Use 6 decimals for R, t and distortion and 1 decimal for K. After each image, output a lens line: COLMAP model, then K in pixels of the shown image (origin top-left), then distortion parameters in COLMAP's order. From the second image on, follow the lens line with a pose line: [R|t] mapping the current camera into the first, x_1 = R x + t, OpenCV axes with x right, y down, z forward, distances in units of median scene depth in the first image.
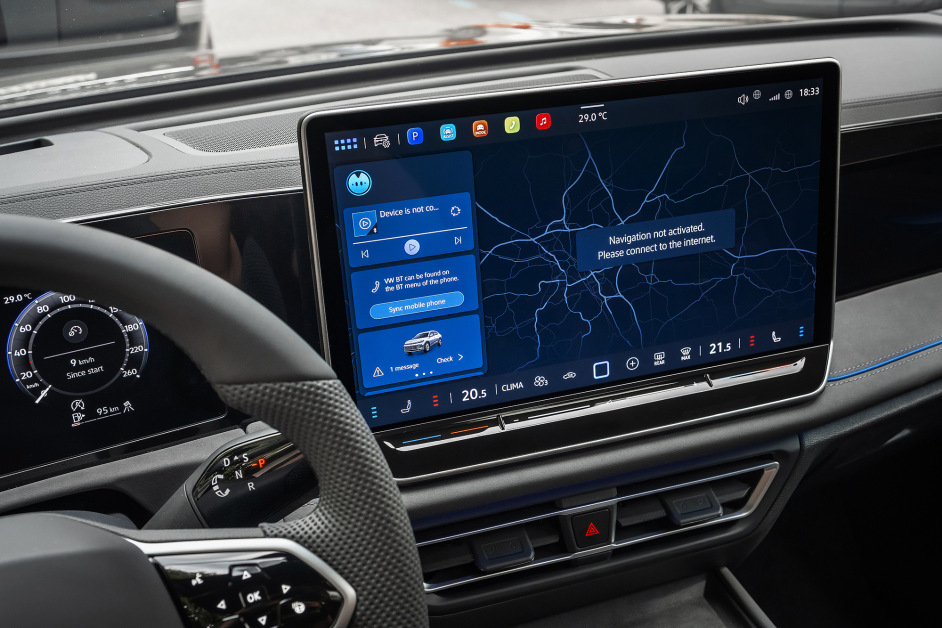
lens RADIAL K [[958.7, 0, 471.0], [0, 958.7, 314.0], [0, 0, 1]] dist [-0.027102, -0.008294]
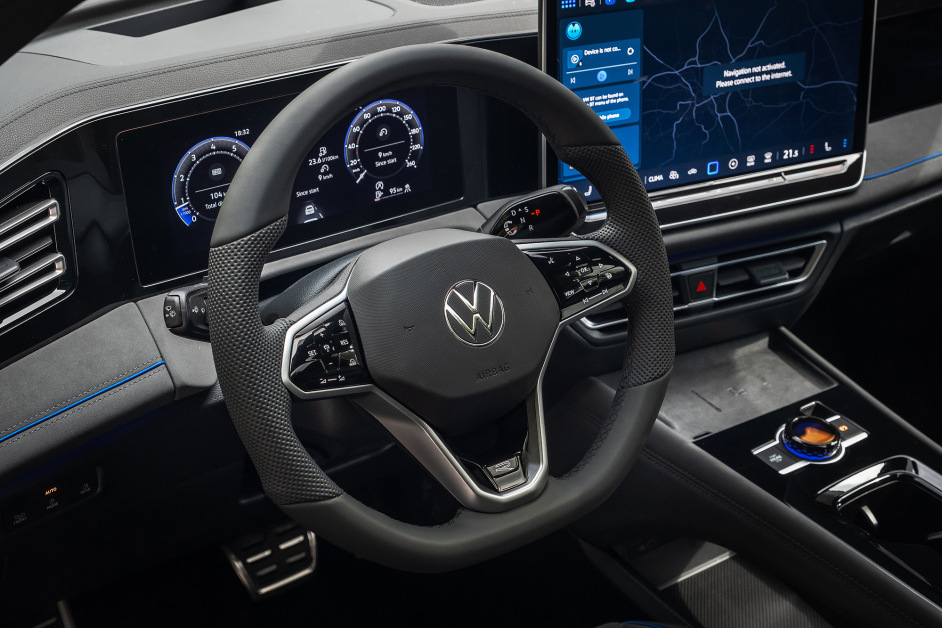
lens RADIAL K [[1344.3, 0, 471.0], [0, 1344.3, 314.0], [0, 0, 1]] dist [0.005956, 0.016323]
pose [[0.987814, -0.020750, 0.154247, -0.542325], [0.009822, 0.997408, 0.071275, 0.133085], [-0.155326, -0.068892, 0.985458, -0.932356]]
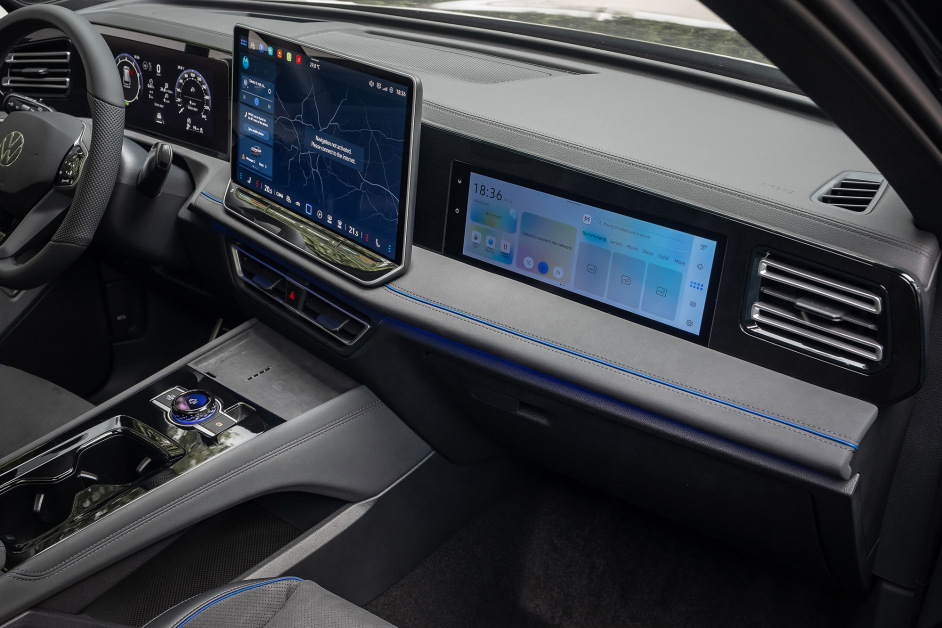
lens RADIAL K [[996.1, 0, 471.0], [0, 996.1, 314.0], [0, 0, 1]] dist [-0.016909, 0.014476]
pose [[0.415931, 0.453203, -0.788422, 1.871650], [-0.407867, 0.867850, 0.283690, -0.434419], [0.812801, 0.203576, 0.545812, 0.292987]]
